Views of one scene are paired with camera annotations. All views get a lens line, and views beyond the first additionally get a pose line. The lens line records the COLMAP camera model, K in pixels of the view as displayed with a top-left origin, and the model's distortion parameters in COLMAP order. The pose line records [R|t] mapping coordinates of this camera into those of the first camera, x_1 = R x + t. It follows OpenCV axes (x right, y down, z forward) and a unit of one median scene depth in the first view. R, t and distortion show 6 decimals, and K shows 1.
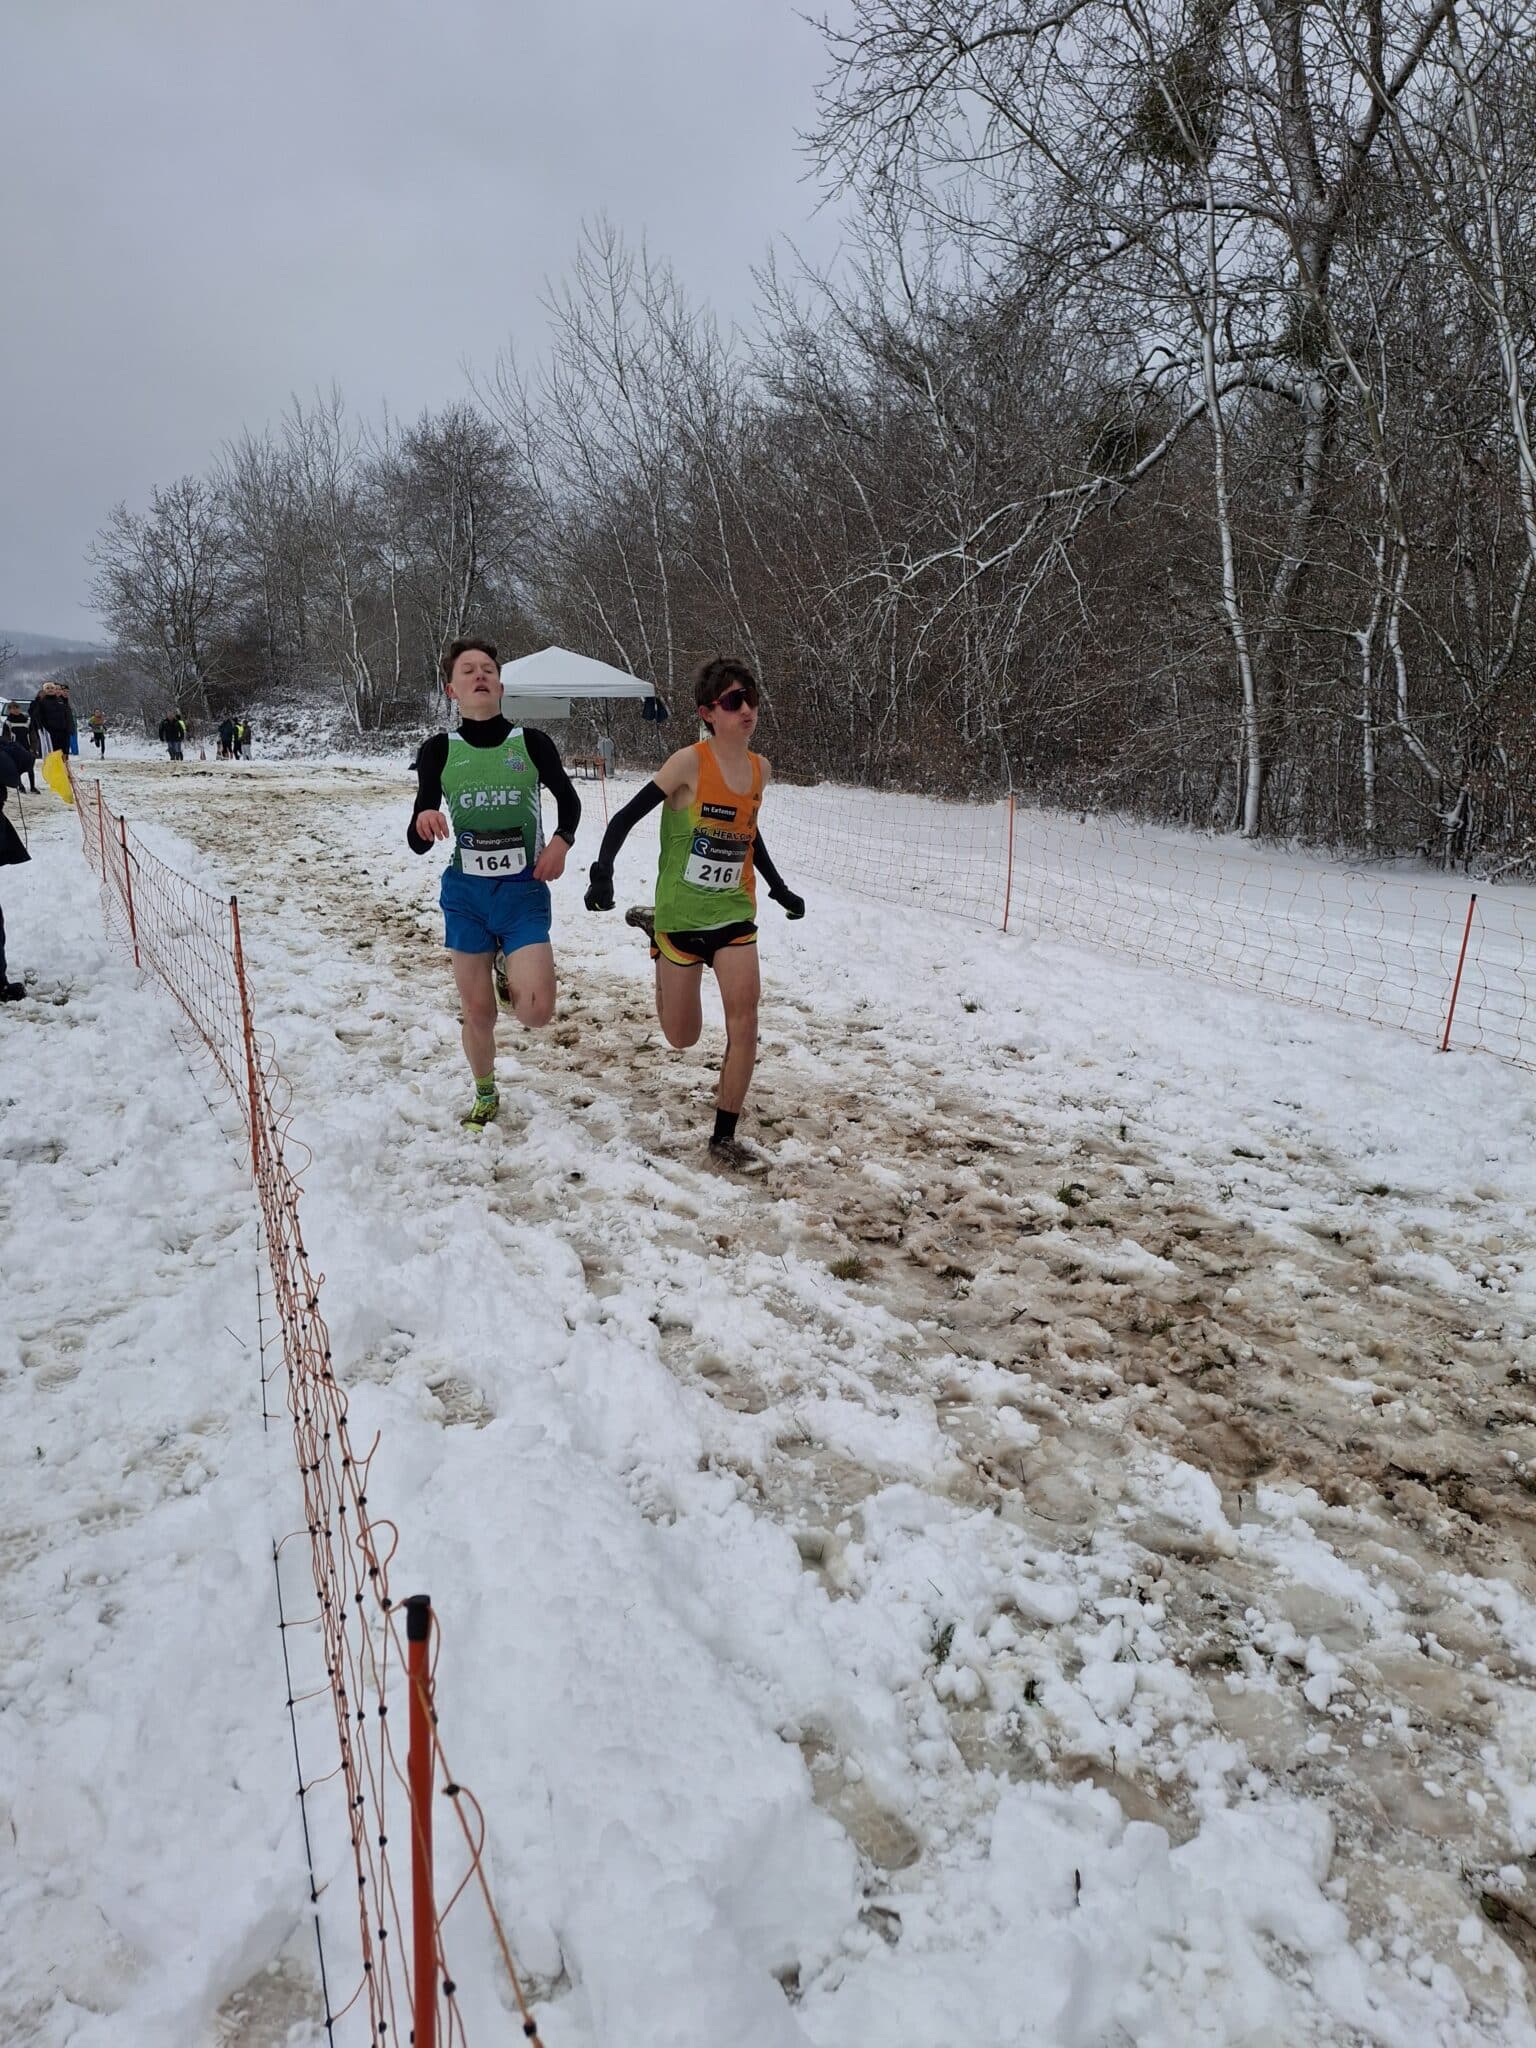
lens RADIAL K [[1527.4, 0, 790.6], [0, 1527.4, 1036.8], [0, 0, 1]] dist [0.044693, -0.056706]
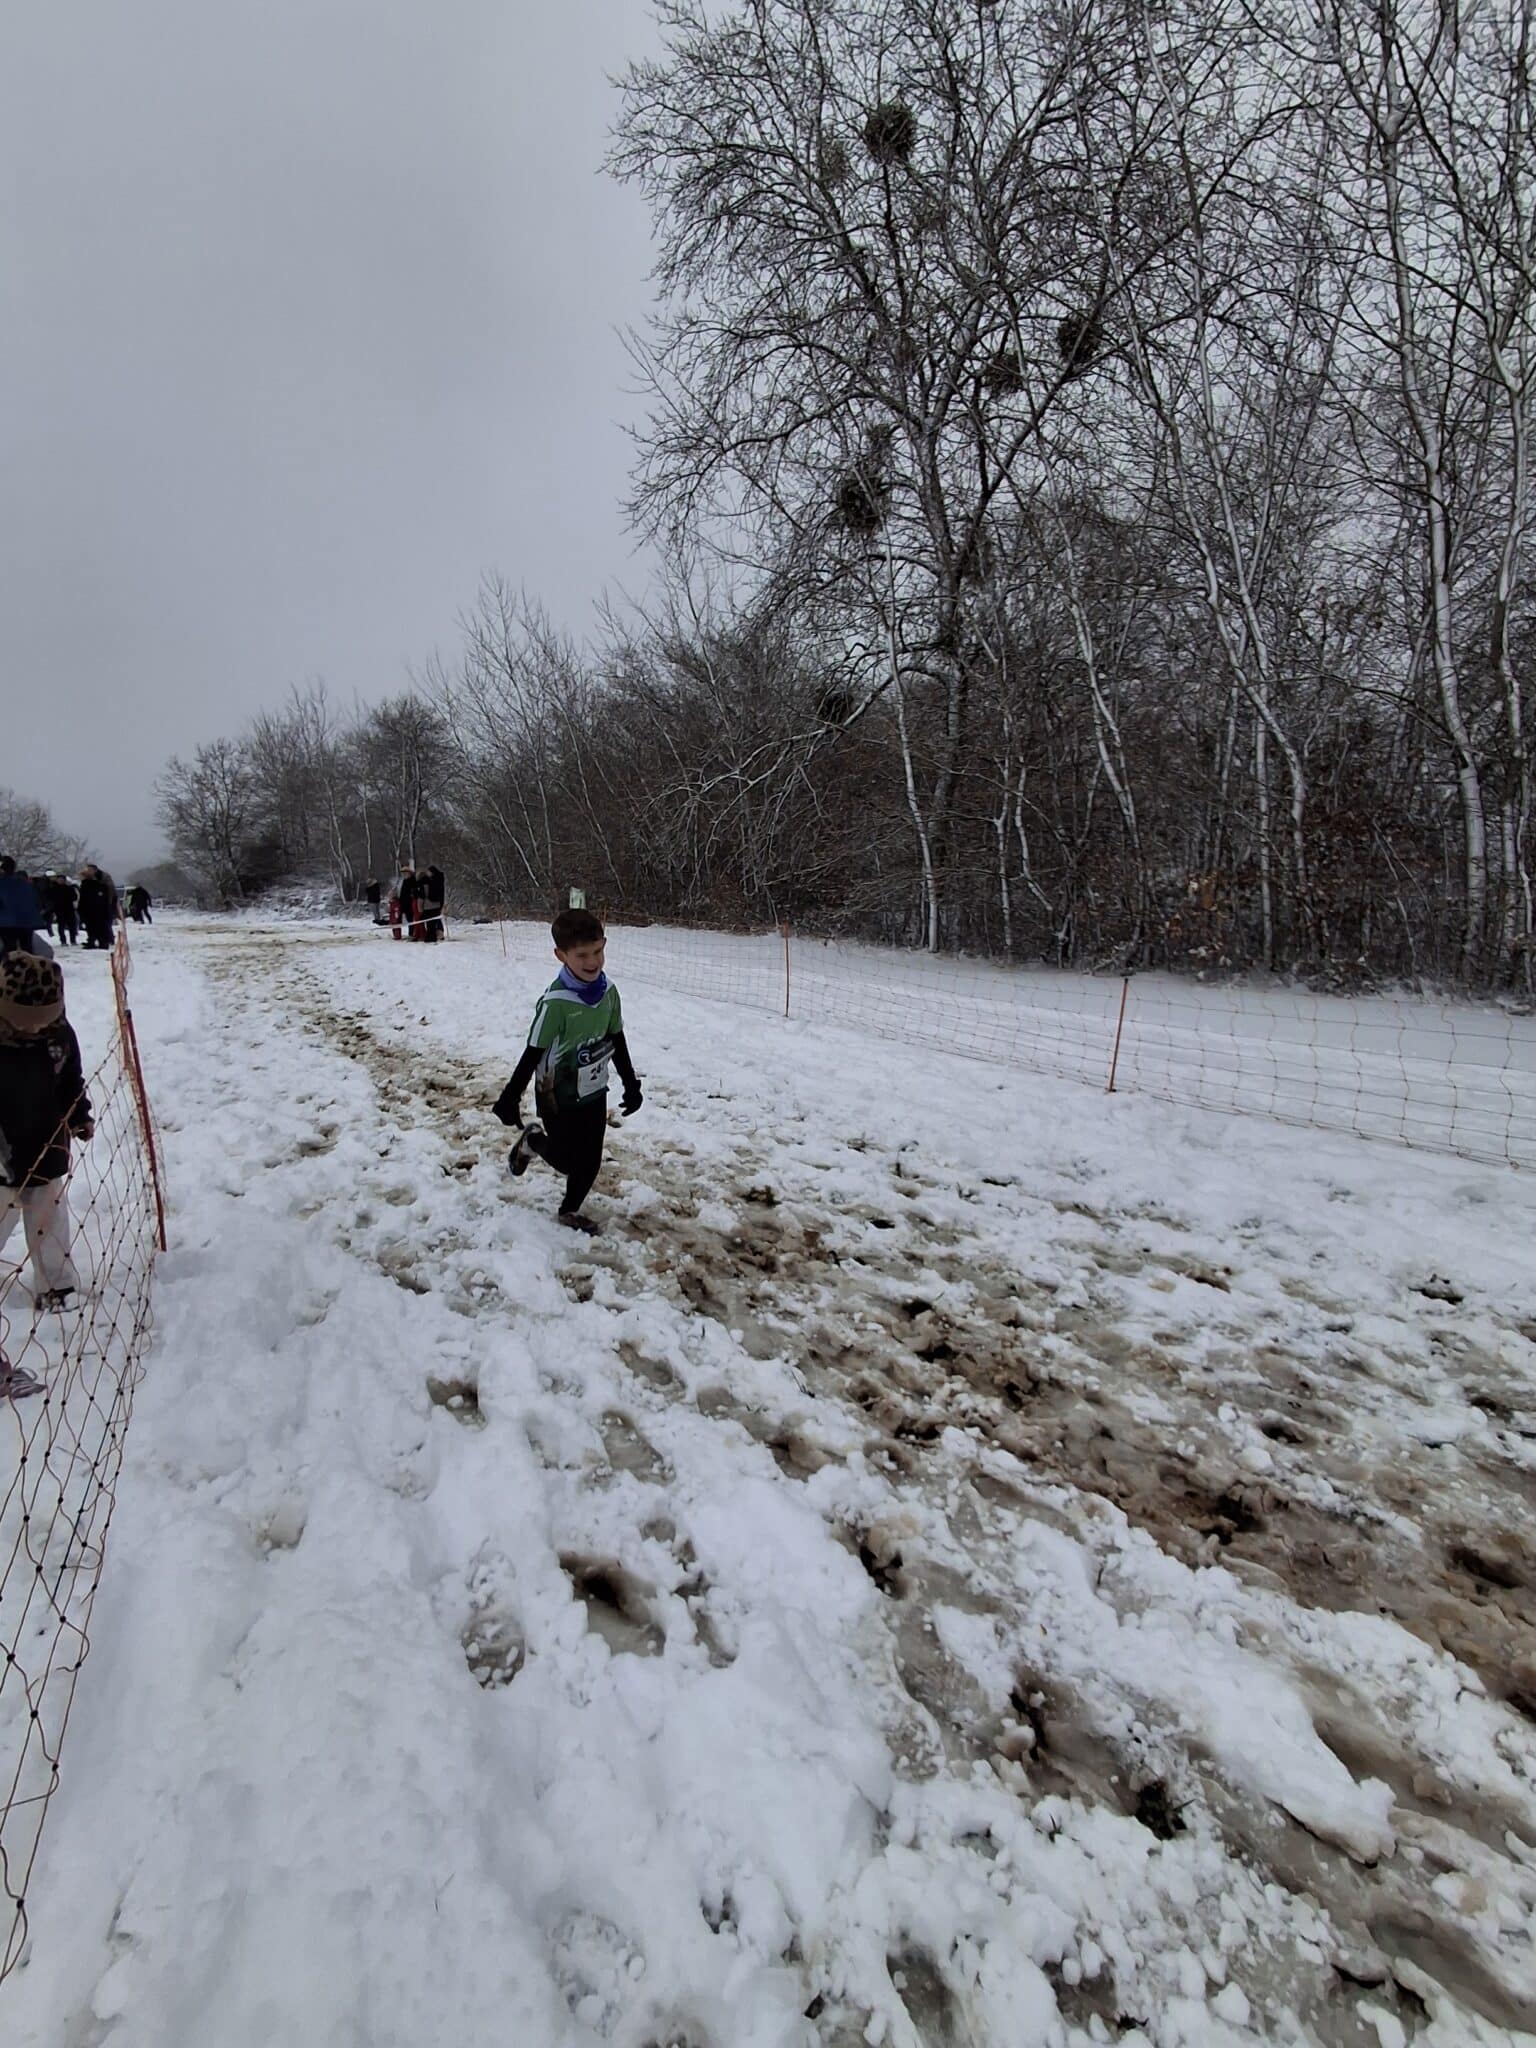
lens RADIAL K [[956.3, 0, 755.8], [0, 956.3, 1045.2], [0, 0, 1]] dist [0.006685, 0.005903]
pose [[0.991645, -0.039923, 0.122664, 0.000584], [0.045279, 0.998125, -0.041189, -0.002123], [-0.120790, 0.046399, 0.991593, 0.031972]]
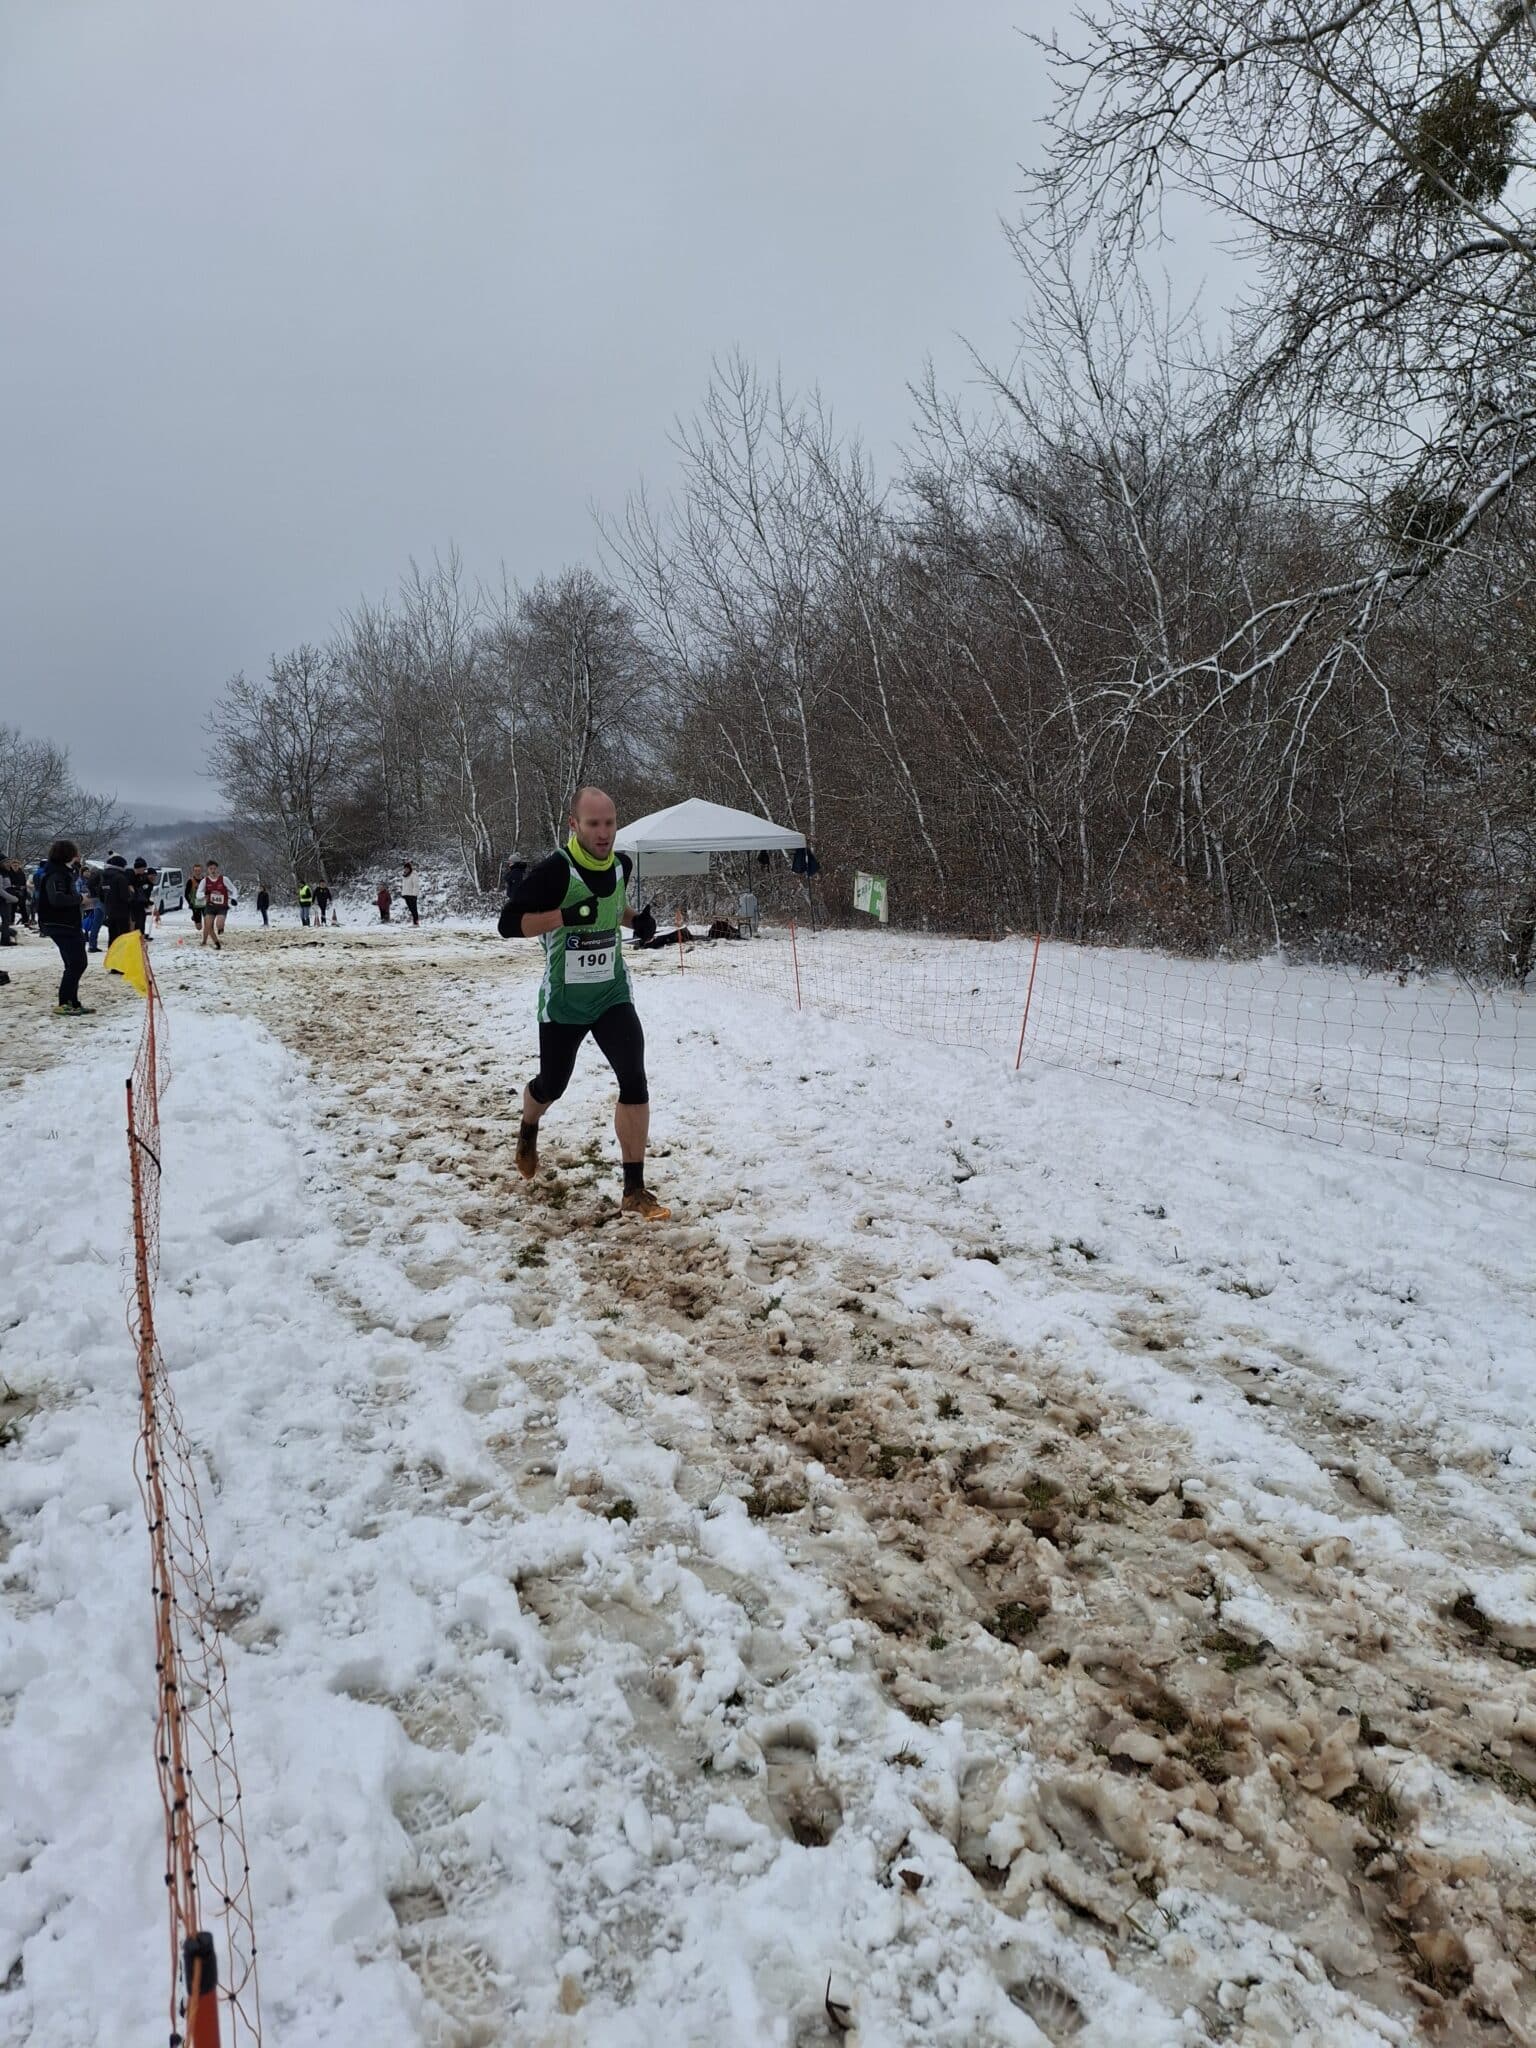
lens RADIAL K [[1527.4, 0, 813.3], [0, 1527.4, 1026.3], [0, 0, 1]] dist [0.044693, -0.056706]
pose [[0.998452, -0.021094, -0.051462, -0.035404], [0.015754, 0.994656, -0.102034, -0.023177], [0.053339, 0.101065, 0.993449, 0.104448]]
